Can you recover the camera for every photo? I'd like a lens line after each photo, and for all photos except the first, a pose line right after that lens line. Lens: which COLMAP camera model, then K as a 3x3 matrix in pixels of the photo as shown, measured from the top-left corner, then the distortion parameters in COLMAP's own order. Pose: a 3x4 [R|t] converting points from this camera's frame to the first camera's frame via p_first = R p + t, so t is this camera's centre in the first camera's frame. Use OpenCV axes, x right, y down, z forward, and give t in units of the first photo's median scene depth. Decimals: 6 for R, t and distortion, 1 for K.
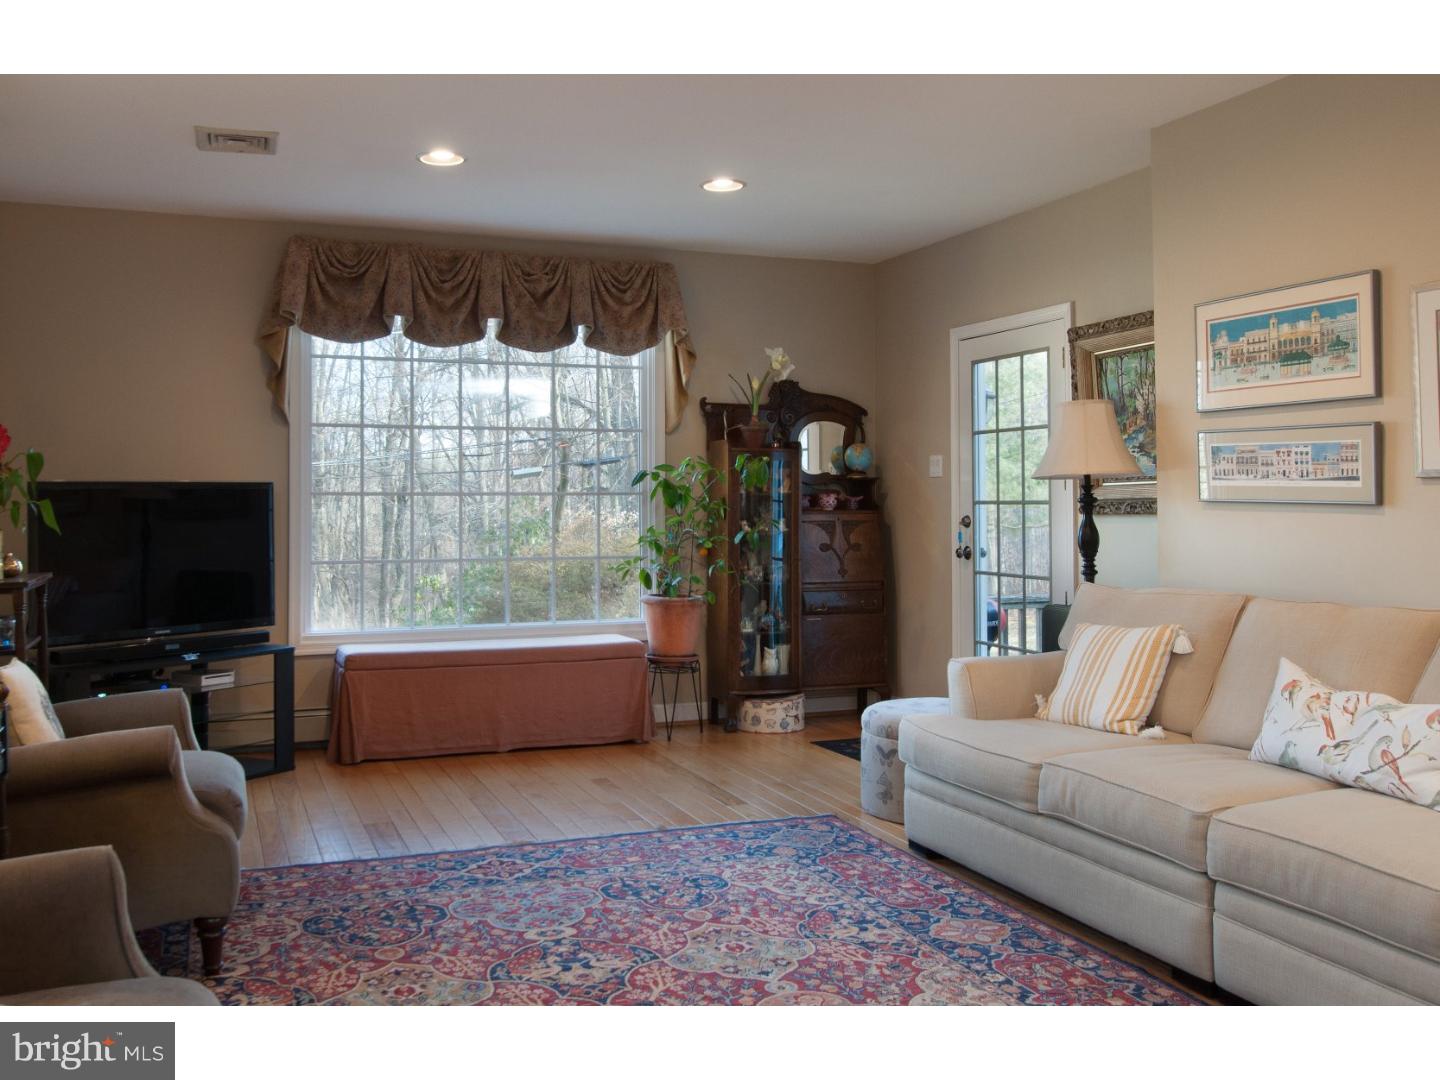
lens RADIAL K [[1291.6, 0, 720.0], [0, 1291.6, 497.8], [0, 0, 1]] dist [-0.004145, 0.010633]
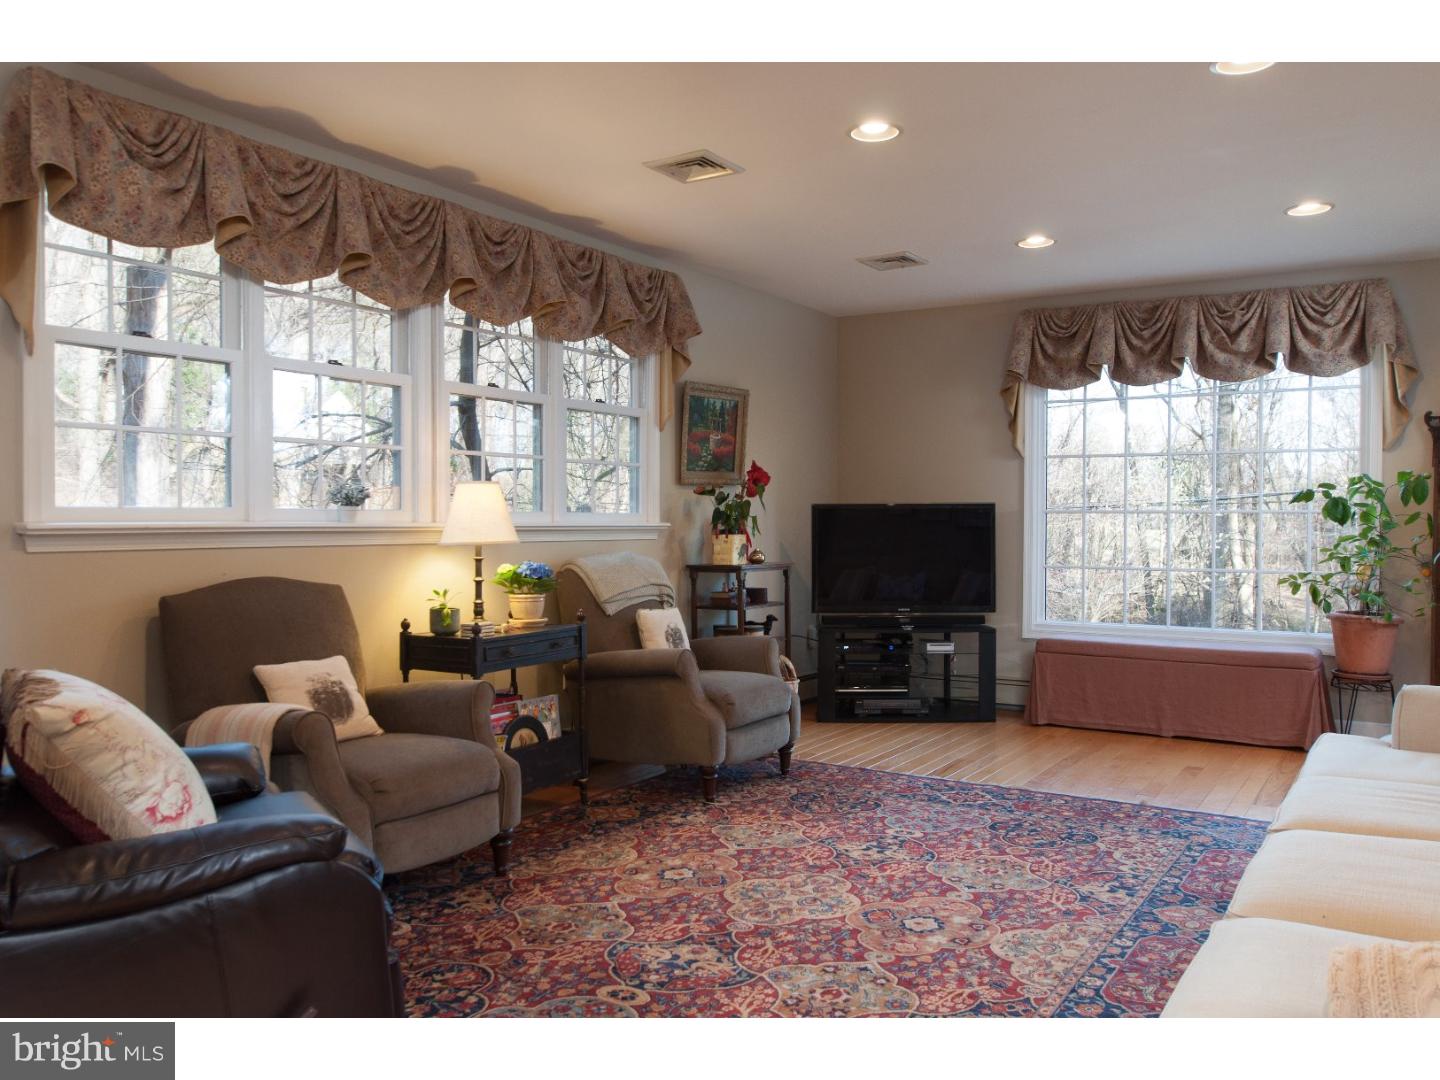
lens RADIAL K [[1171.9, 0, 720.0], [0, 1171.9, 540.0], [0, 0, 1]] dist [0.007766, 0.007351]
pose [[0.600877, 0.018250, -0.799133, 0.679485], [-0.003518, 0.999790, 0.020188, 0.003805], [0.799333, -0.009319, 0.600815, 0.095875]]
